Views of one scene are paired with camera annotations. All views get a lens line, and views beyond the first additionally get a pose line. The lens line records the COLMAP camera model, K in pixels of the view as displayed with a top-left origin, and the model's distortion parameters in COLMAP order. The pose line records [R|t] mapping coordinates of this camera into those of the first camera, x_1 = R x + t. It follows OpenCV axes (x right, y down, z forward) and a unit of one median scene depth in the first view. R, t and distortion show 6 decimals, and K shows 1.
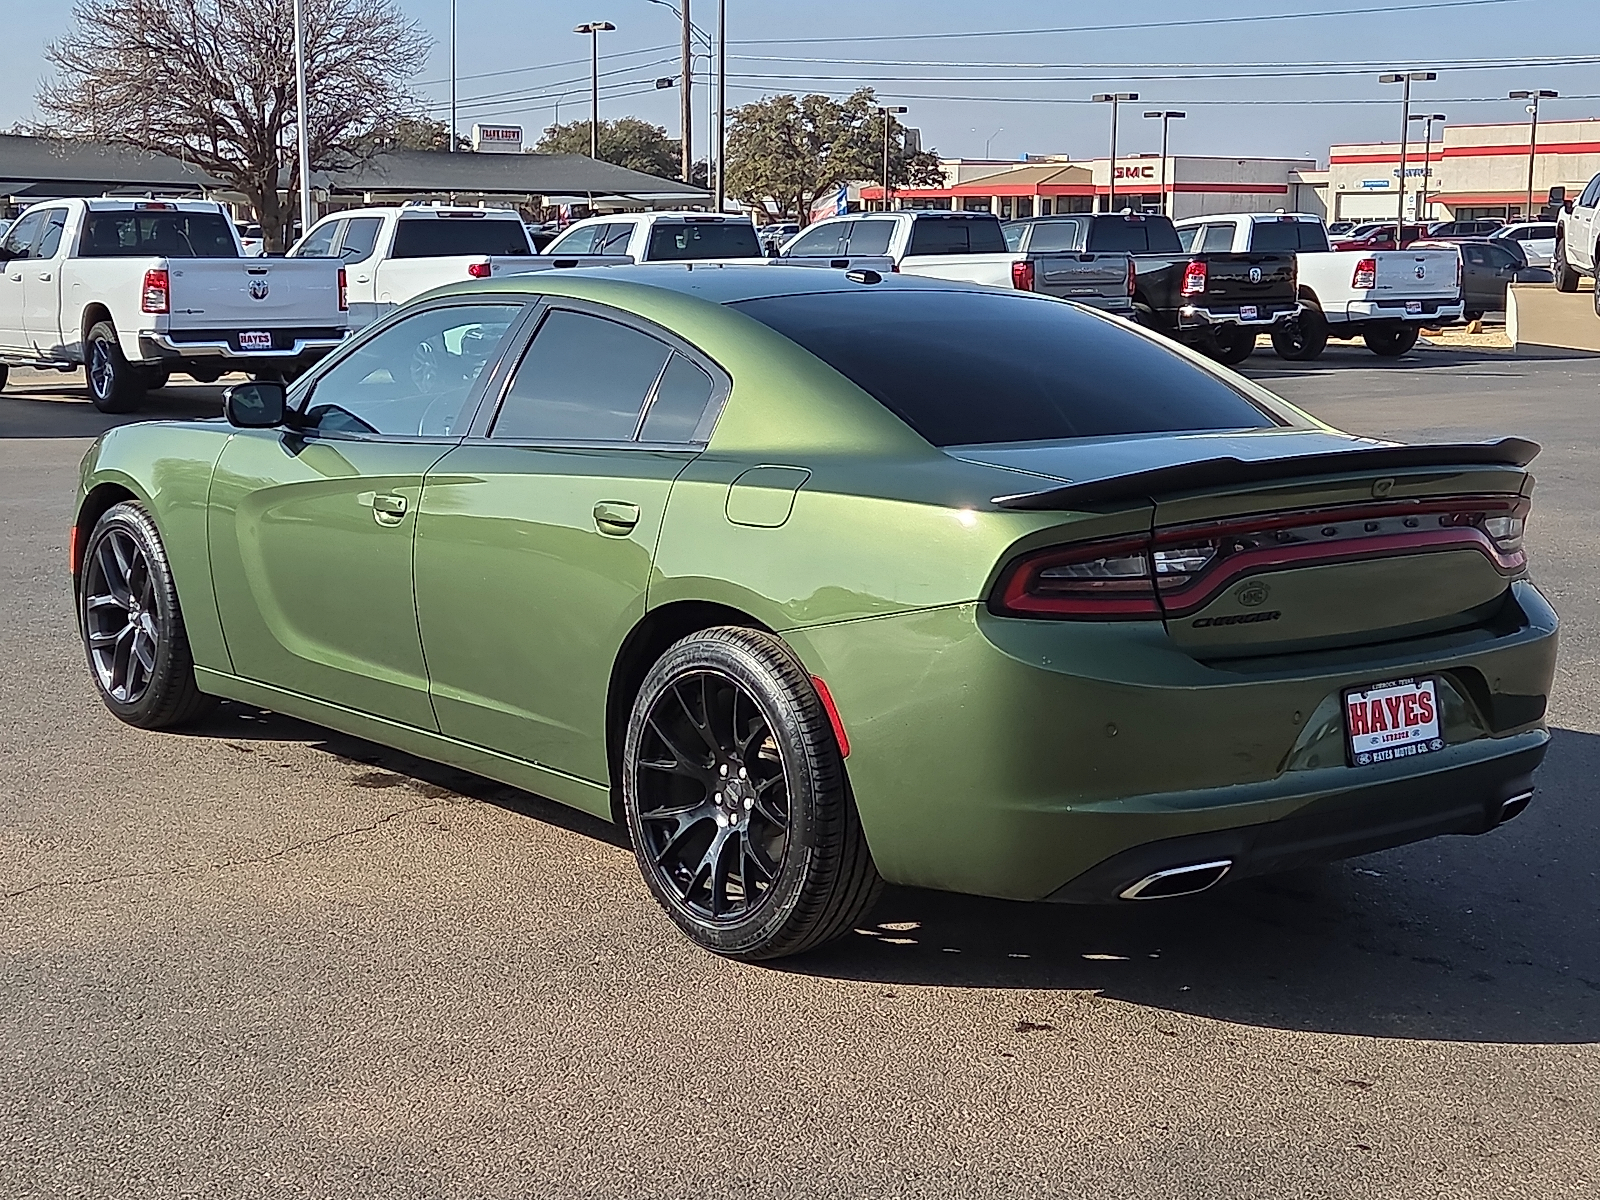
lens RADIAL K [[2388.1, 0, 762.2], [0, 2388.1, 601.8], [0, 0, 1]] dist [0.081377, -0.074153]
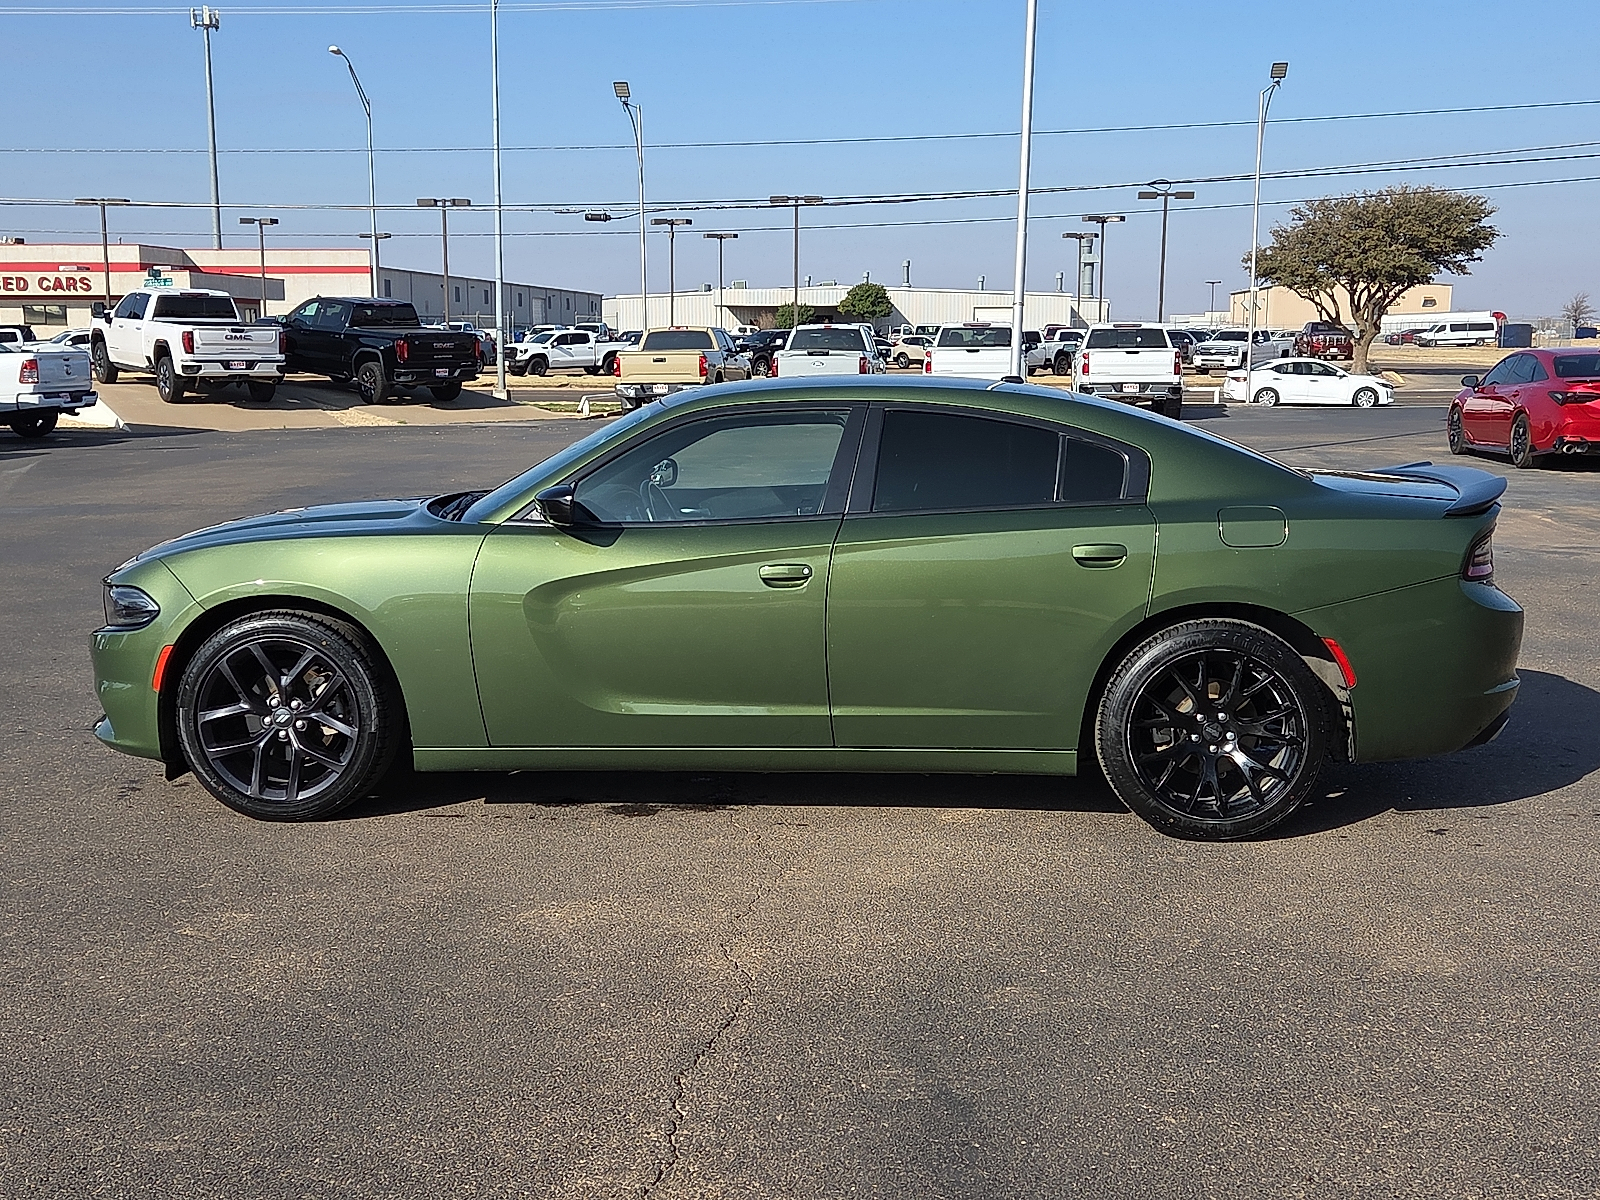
lens RADIAL K [[1824.6, 0, 786.3], [0, 1824.6, 597.9], [0, 0, 1]] dist [0.078666, -0.023251]
pose [[0.684157, -0.108885, 0.721161, -0.229517], [0.116177, 0.992438, 0.039628, -0.017715], [-0.720022, 0.056671, 0.691633, 0.091968]]
